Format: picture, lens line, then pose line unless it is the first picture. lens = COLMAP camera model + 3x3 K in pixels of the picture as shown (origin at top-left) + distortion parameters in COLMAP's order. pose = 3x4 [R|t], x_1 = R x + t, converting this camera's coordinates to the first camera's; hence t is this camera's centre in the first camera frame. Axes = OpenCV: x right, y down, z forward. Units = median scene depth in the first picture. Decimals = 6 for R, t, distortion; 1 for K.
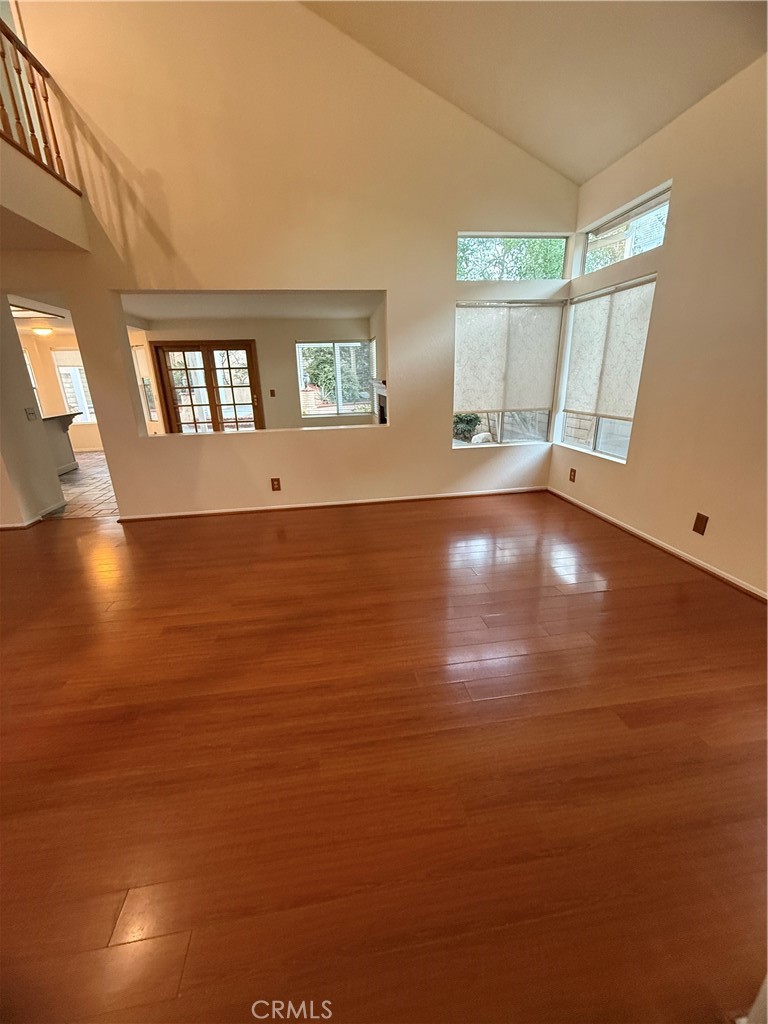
lens RADIAL K [[409.2, 0, 382.7], [0, 409.2, 511.1], [0, 0, 1]] dist [0.001912, -0.000477]
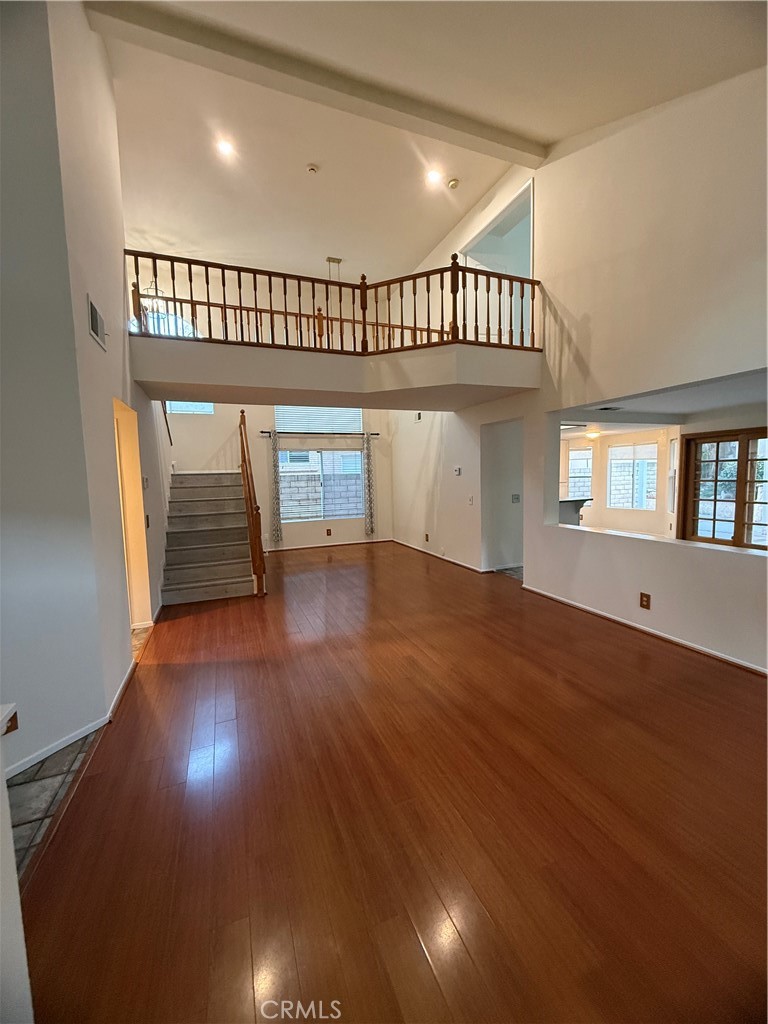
lens RADIAL K [[409.2, 0, 386.0], [0, 409.2, 511.2], [0, 0, 1]] dist [0.001912, -0.000477]
pose [[0.229423, 0.108718, -0.967236, 0.517208], [-0.290213, 0.956182, 0.038638, -0.149278], [0.929054, 0.271840, 0.250921, 0.299743]]
